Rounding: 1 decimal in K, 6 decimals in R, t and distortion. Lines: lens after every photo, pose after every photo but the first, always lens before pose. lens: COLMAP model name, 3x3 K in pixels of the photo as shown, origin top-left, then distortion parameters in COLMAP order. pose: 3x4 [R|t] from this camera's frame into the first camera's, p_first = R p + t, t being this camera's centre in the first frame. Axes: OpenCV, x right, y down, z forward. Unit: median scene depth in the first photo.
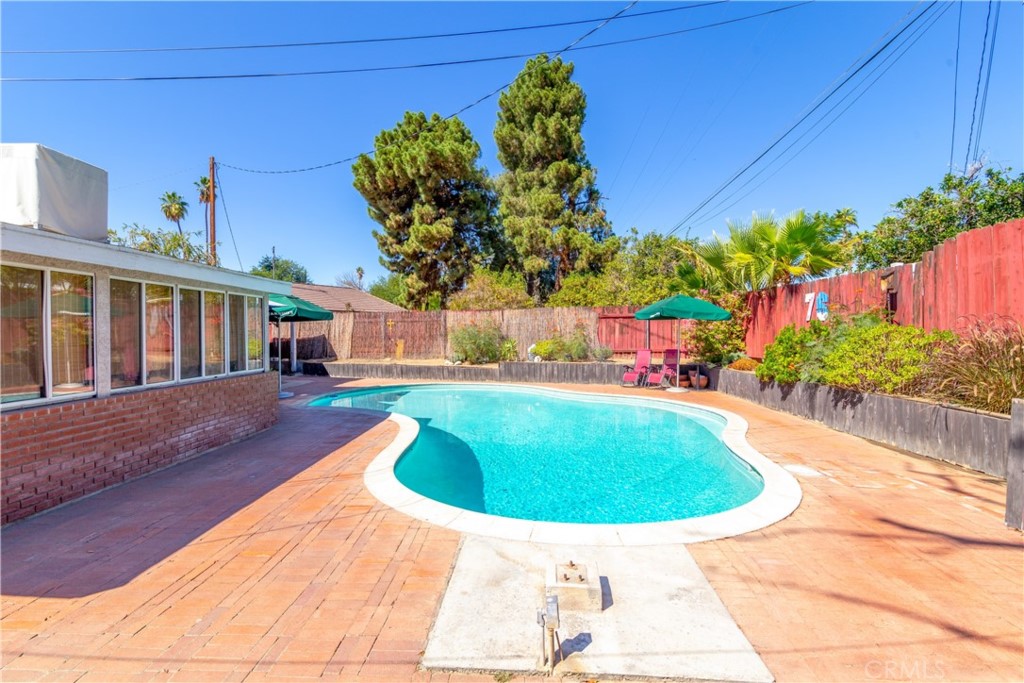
lens RADIAL K [[470.9, 0, 511.2], [0, 470.9, 343.2], [0, 0, 1]] dist [-0.000292, -0.000463]
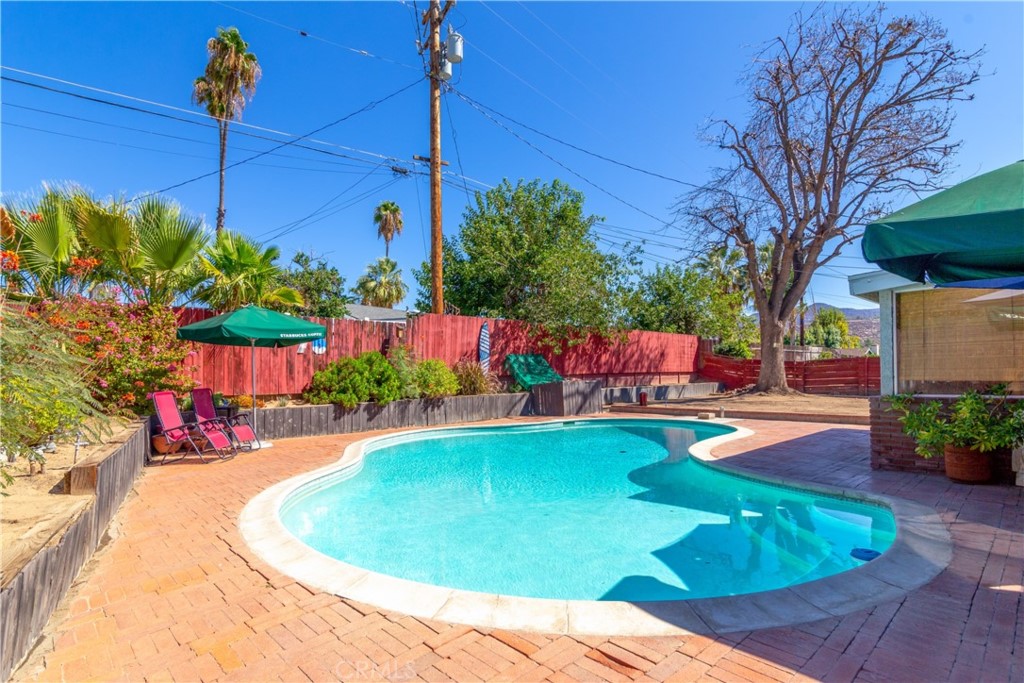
lens RADIAL K [[508.9, 0, 493.8], [0, 508.9, 376.7], [0, 0, 1]] dist [0.002049, 0.000014]
pose [[-0.704403, 0.002391, 0.709796, -0.196834], [0.028791, 0.999268, 0.025206, -0.004426], [-0.709216, 0.038191, -0.703956, 0.606967]]
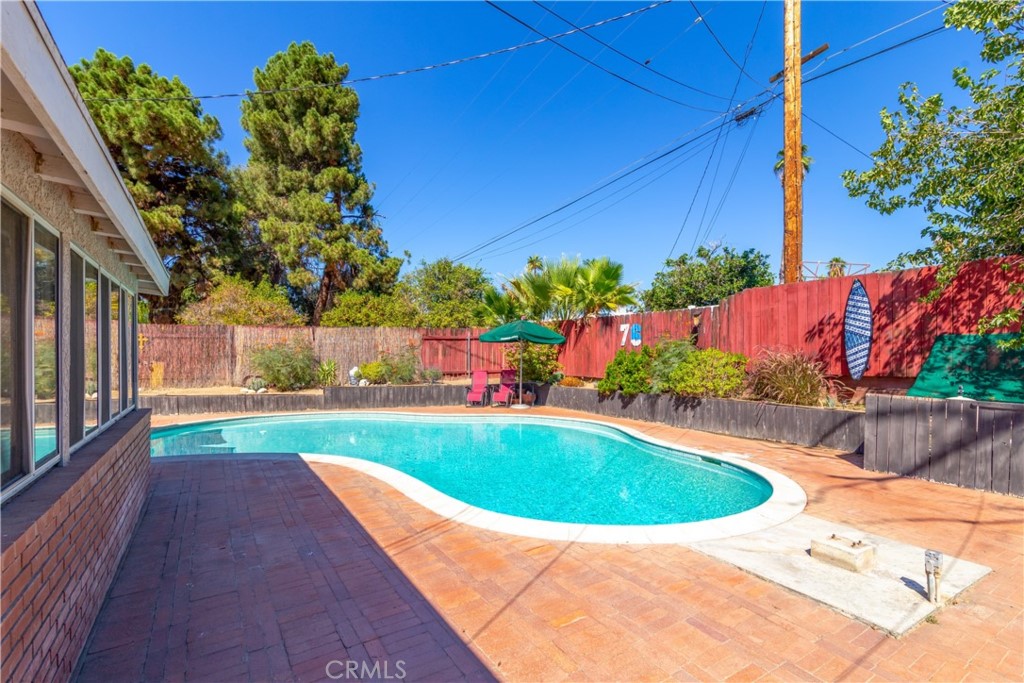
lens RADIAL K [[472.9, 0, 514.7], [0, 472.9, 361.9], [0, 0, 1]] dist [0.000513, -0.000622]
pose [[0.821371, -0.002176, 0.570390, -0.136767], [0.007466, 0.999948, -0.006937, 0.001085], [-0.570345, 0.009956, 0.821345, 0.047983]]
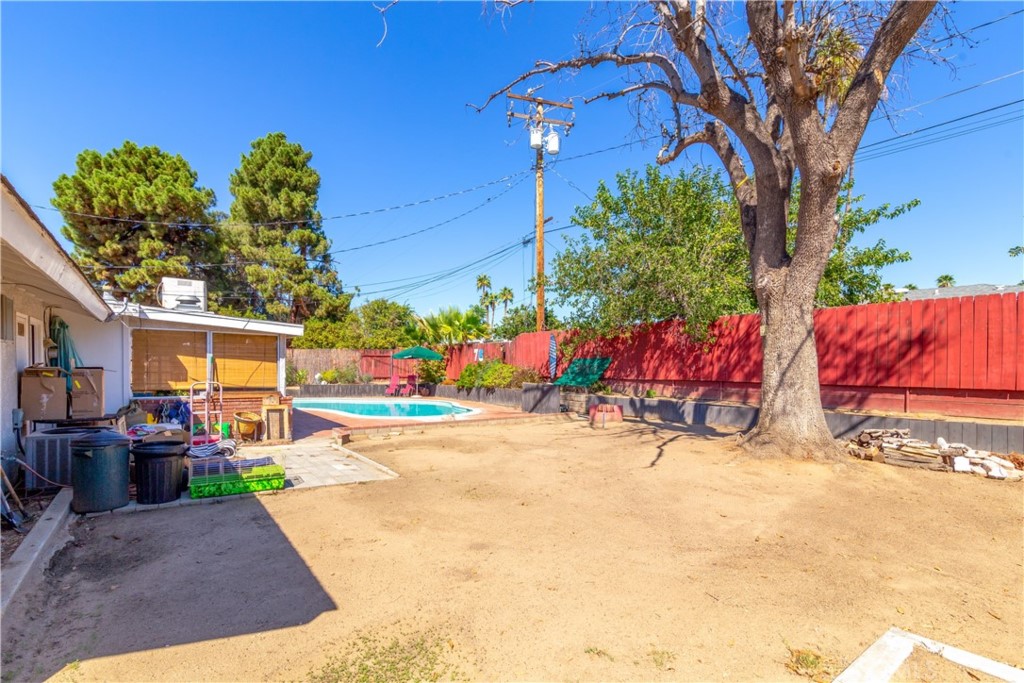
lens RADIAL K [[482.9, 0, 508.0], [0, 482.9, 380.7], [0, 0, 1]] dist [-0.002230, -0.000731]
pose [[0.788036, -0.009822, 0.615551, -0.262444], [0.004706, 0.999940, 0.009931, 0.008825], [-0.615612, -0.004929, 0.788034, -0.358119]]
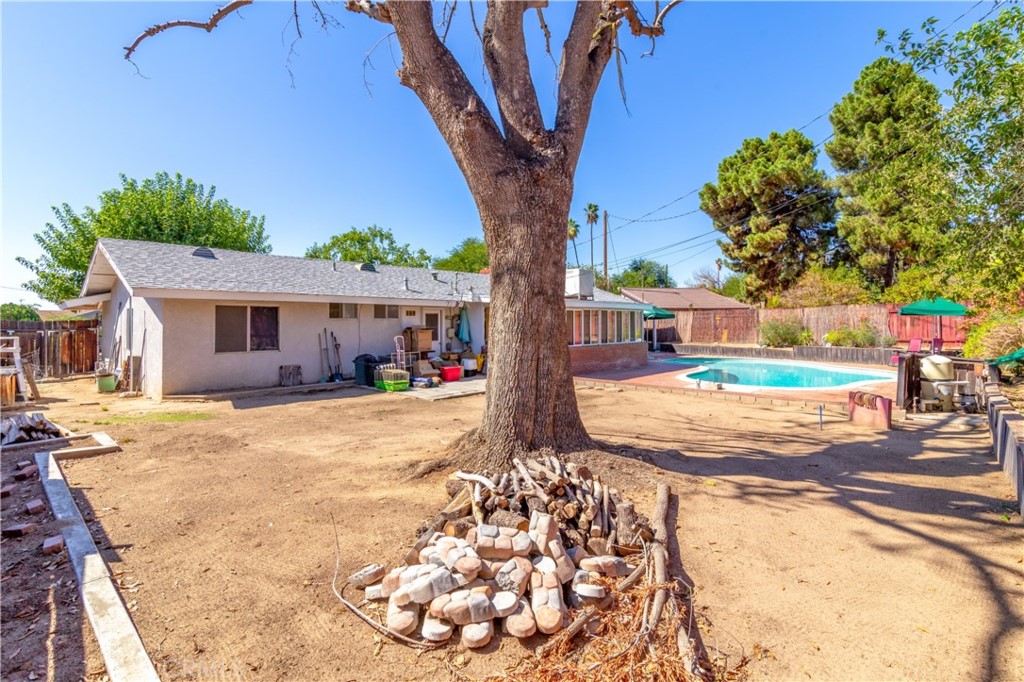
lens RADIAL K [[488.7, 0, 510.3], [0, 488.7, 317.9], [0, 0, 1]] dist [-0.000191, -0.000041]
pose [[0.750472, -0.009905, -0.660828, 0.176418], [-0.011755, 0.999529, -0.028332, 0.004291], [0.660798, 0.029030, 0.750002, -0.375540]]
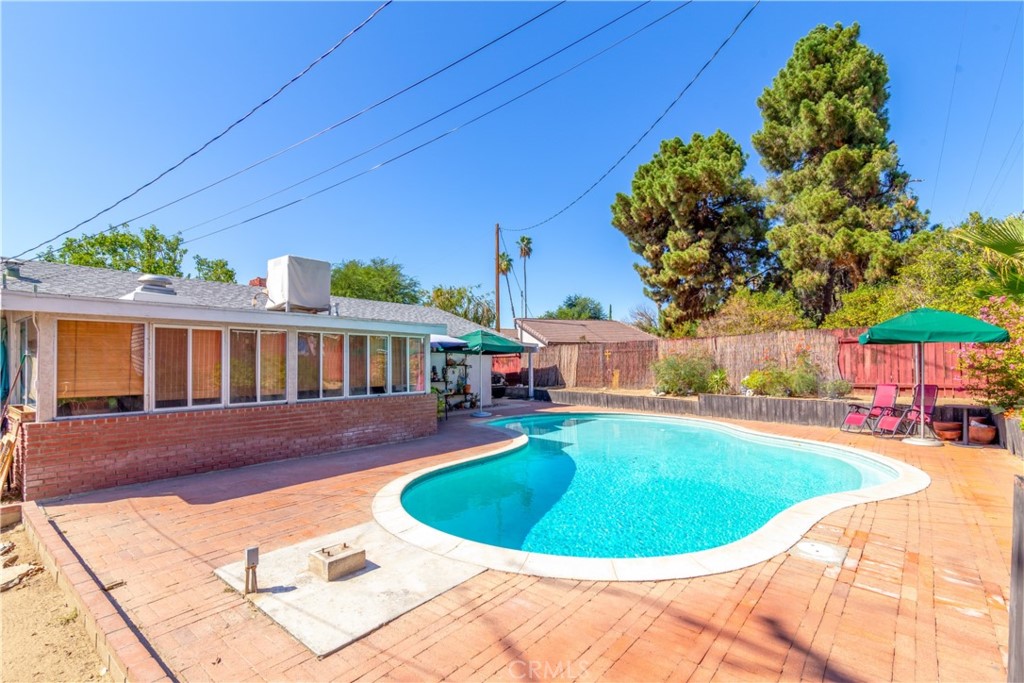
lens RADIAL K [[470.9, 0, 507.9], [0, 470.9, 358.4], [0, 0, 1]] dist [-0.000344, -0.000472]
pose [[0.798081, -0.010938, -0.602451, 0.134494], [-0.007745, 0.999566, -0.028409, -0.000722], [0.602501, 0.027339, 0.797650, 0.024744]]
